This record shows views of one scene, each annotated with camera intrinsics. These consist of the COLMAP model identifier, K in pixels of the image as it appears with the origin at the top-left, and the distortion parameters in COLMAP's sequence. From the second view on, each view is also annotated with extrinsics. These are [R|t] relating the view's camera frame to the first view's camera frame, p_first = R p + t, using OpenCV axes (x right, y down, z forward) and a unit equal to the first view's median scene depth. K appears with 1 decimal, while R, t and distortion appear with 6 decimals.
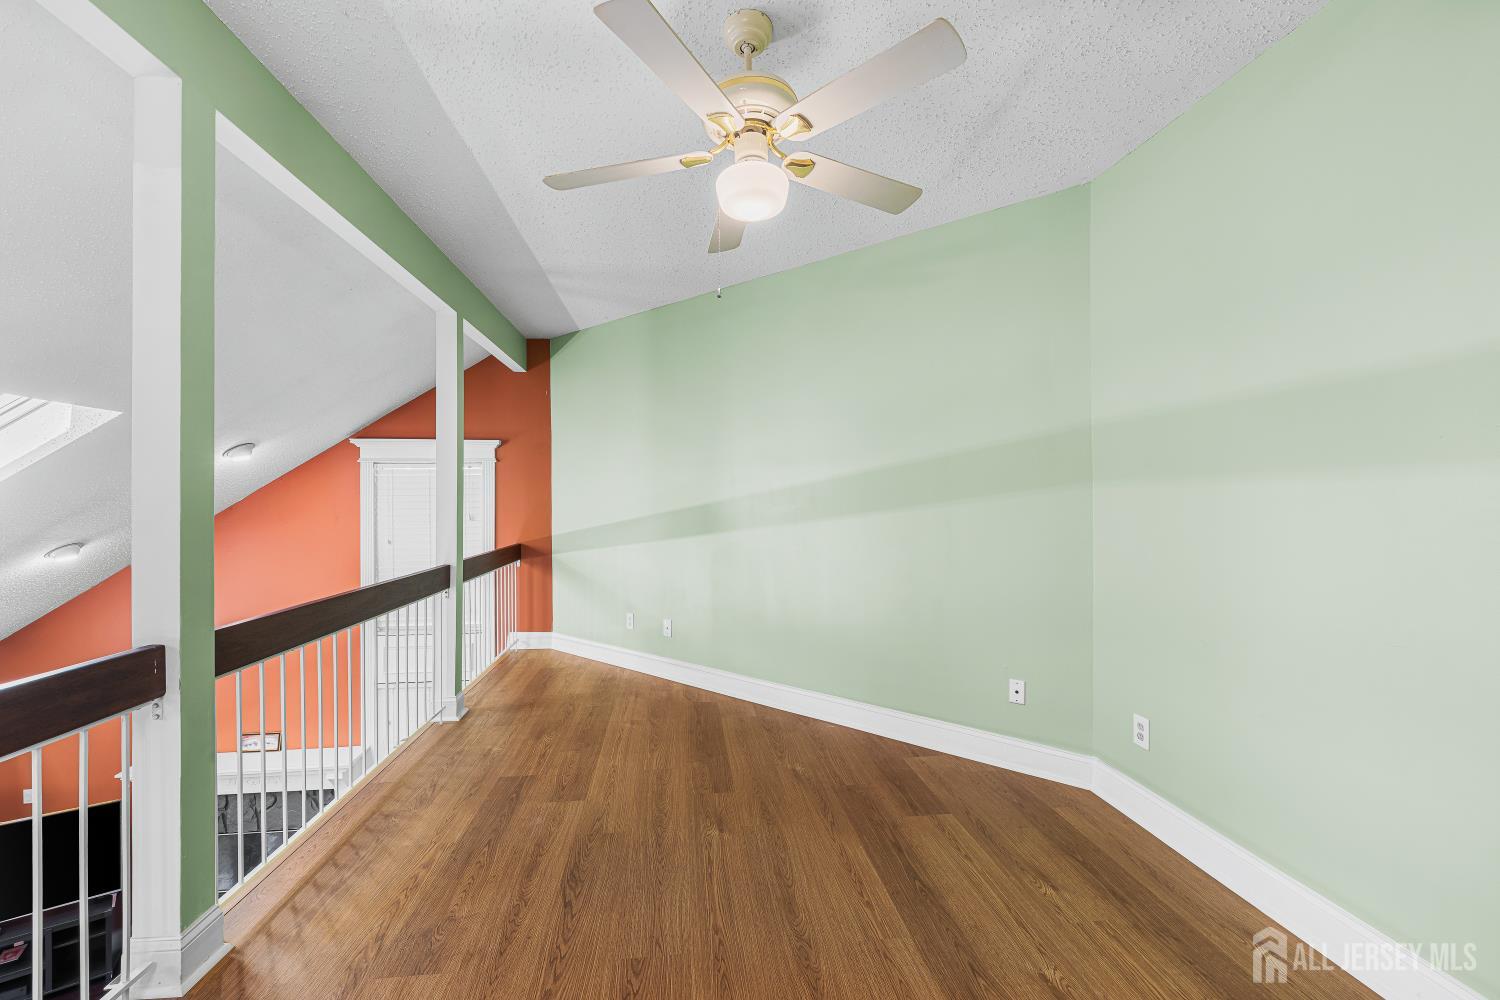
lens RADIAL K [[591.3, 0, 745.8], [0, 591.3, 496.6], [0, 0, 1]] dist [-0.000348, -0.000015]
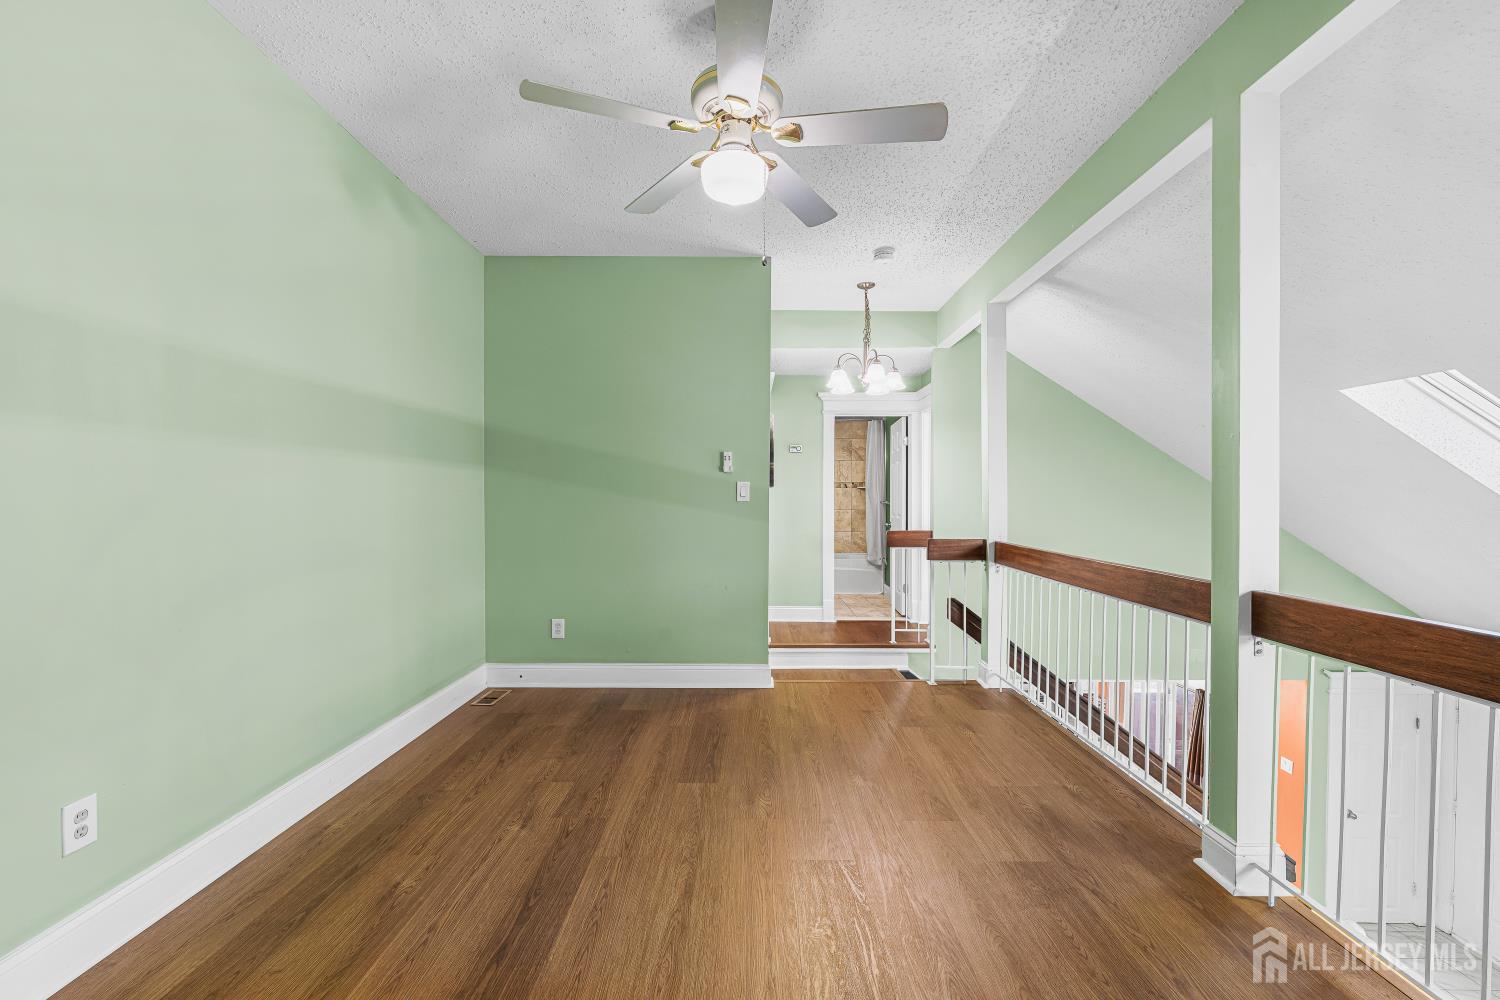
lens RADIAL K [[639.5, 0, 747.3], [0, 639.5, 485.4], [0, 0, 1]] dist [0.000574, -0.000098]
pose [[-0.992006, 0.000096, 0.126191, -0.135465], [-0.003281, 0.999642, -0.026550, 0.062325], [-0.126148, -0.026752, -0.991651, 1.829535]]
